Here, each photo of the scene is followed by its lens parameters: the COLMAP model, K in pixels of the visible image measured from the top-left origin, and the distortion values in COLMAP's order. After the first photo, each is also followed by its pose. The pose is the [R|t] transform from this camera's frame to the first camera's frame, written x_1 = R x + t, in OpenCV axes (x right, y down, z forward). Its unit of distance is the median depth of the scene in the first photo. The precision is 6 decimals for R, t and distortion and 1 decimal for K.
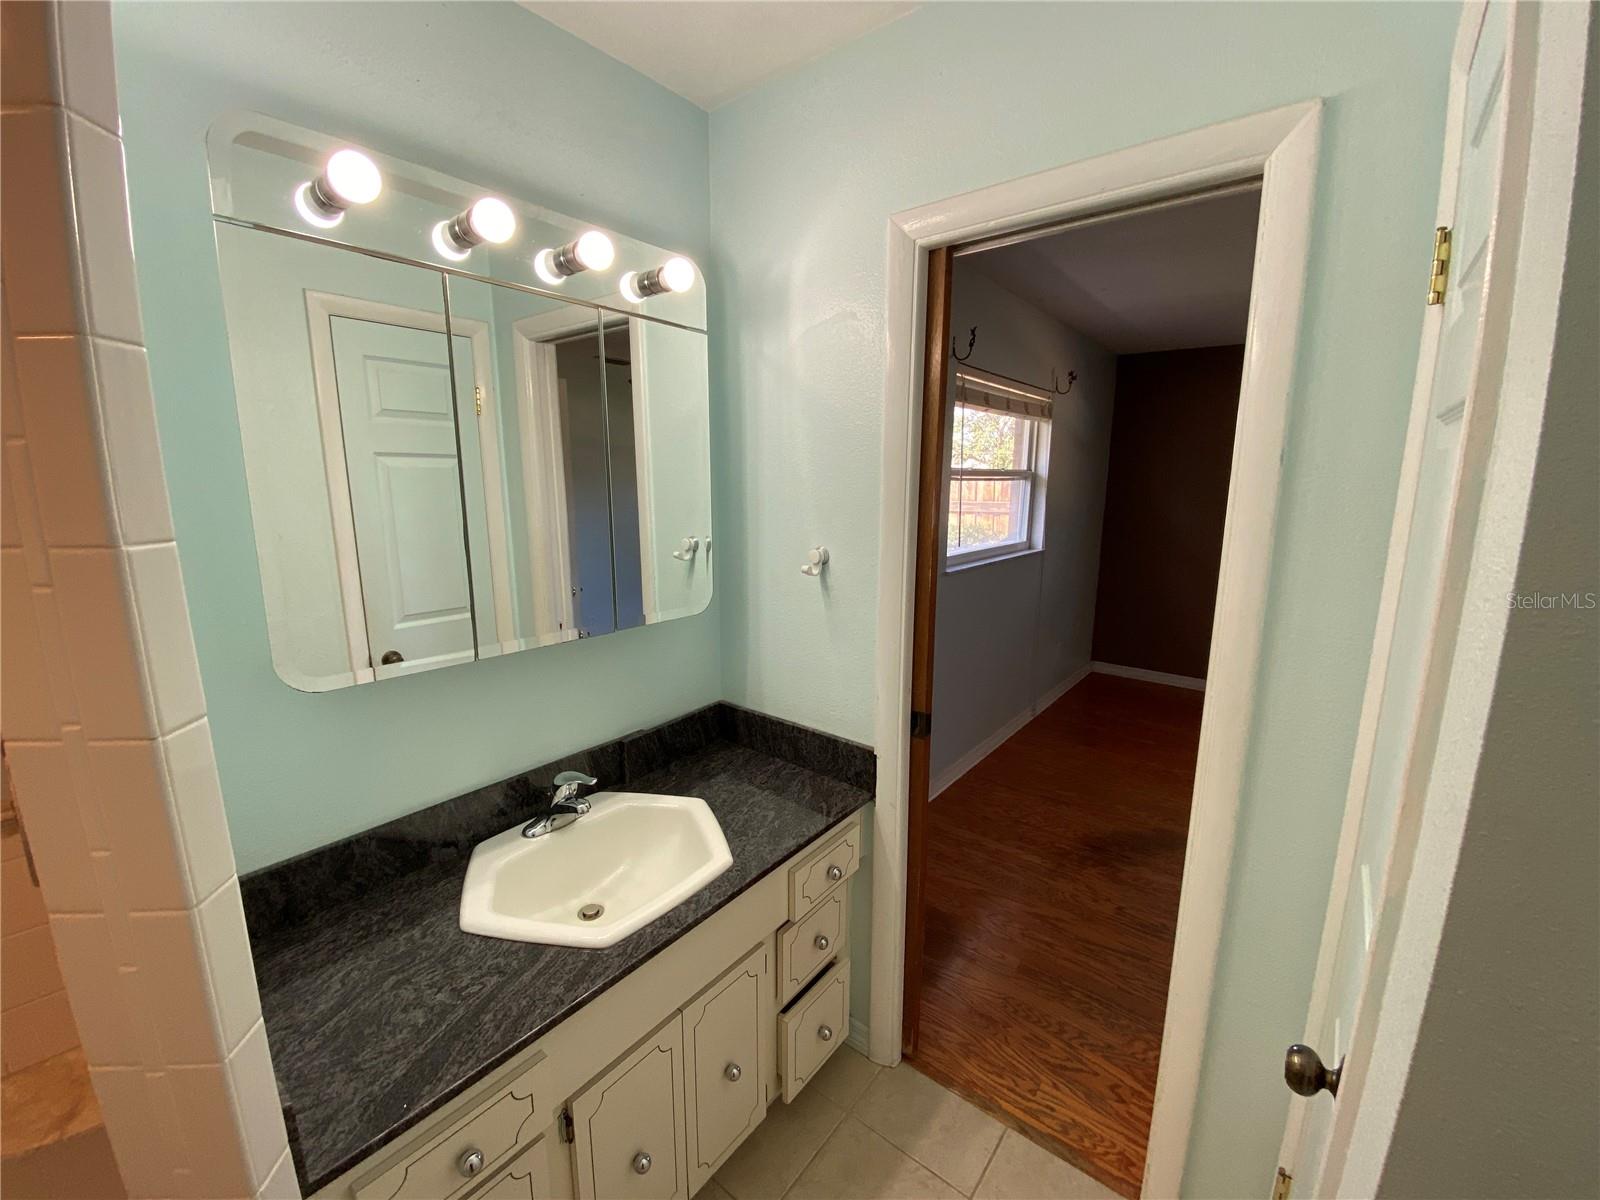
lens RADIAL K [[664.3, 0, 800.0], [0, 664.3, 600.0], [0, 0, 1]] dist [0.049618, -0.026995]
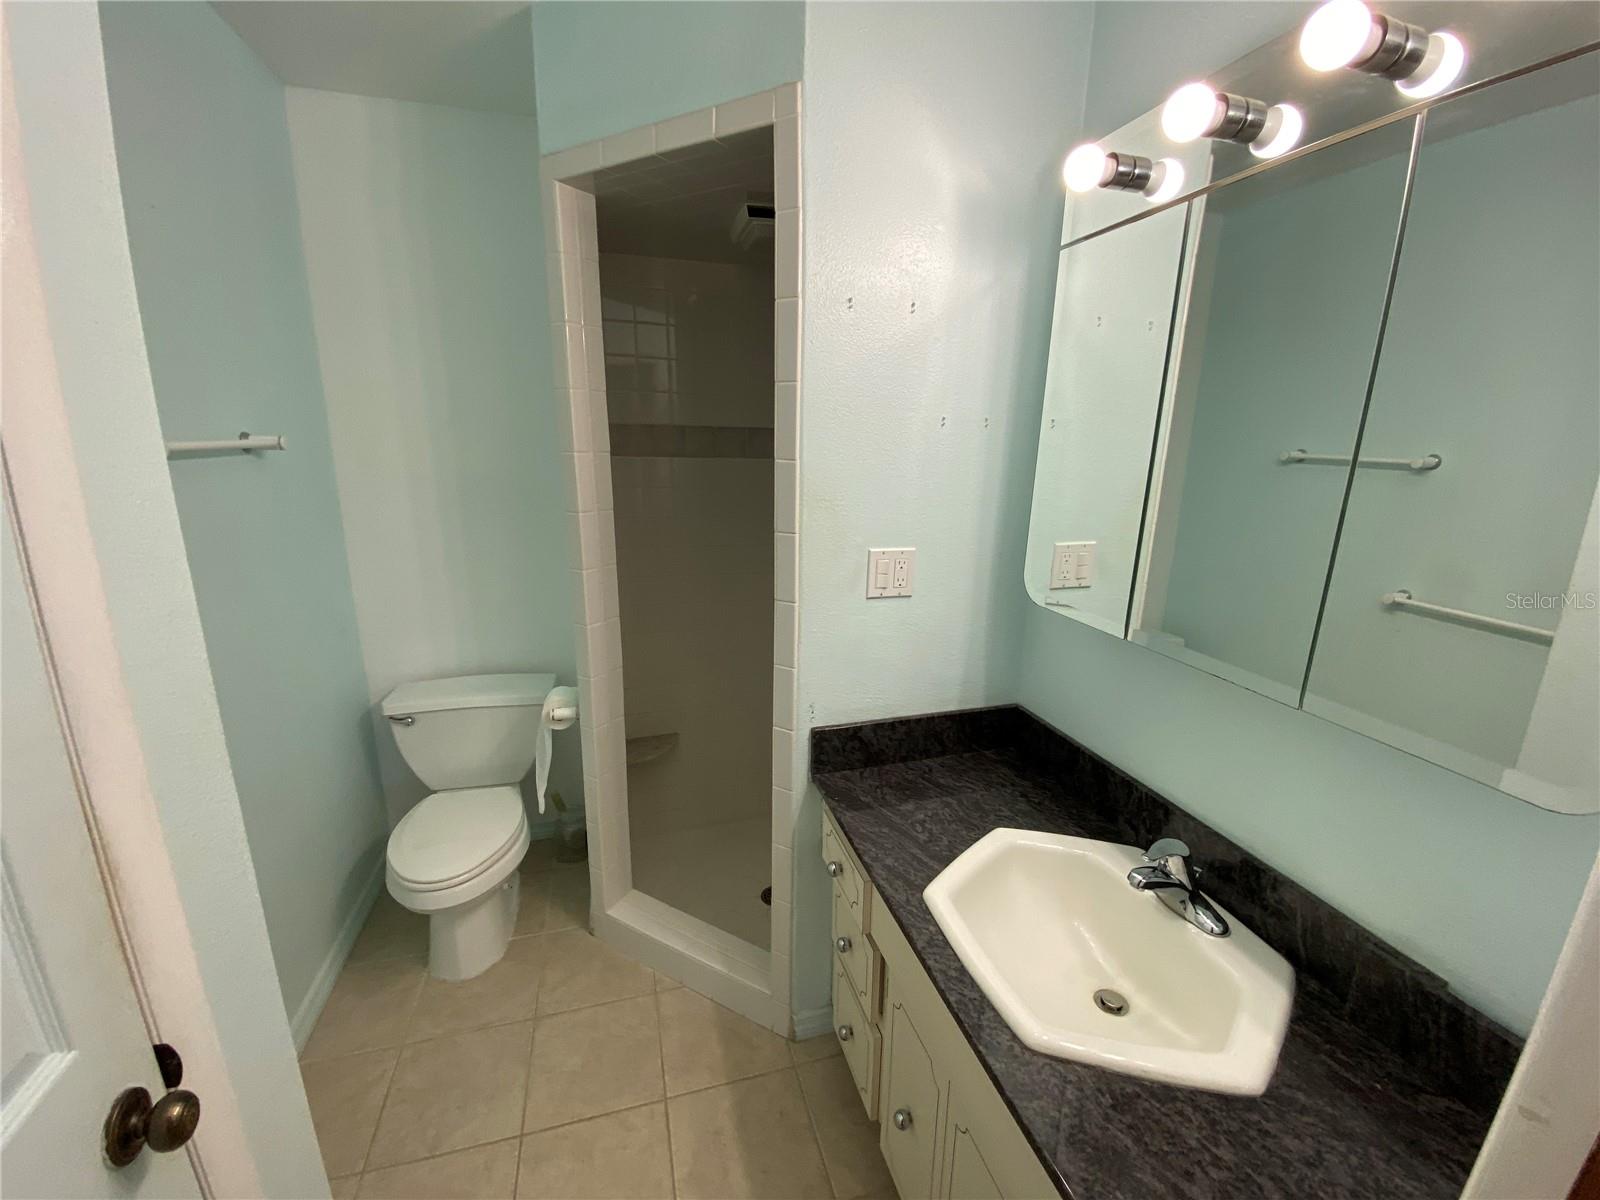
lens RADIAL K [[664.3, 0, 800.0], [0, 664.3, 600.0], [0, 0, 1]] dist [0.049618, -0.026995]
pose [[-0.581122, 0.188677, -0.791643, 0.618939], [-0.163957, 0.925664, 0.340975, -0.253336], [0.797129, 0.327943, -0.506989, 1.360383]]
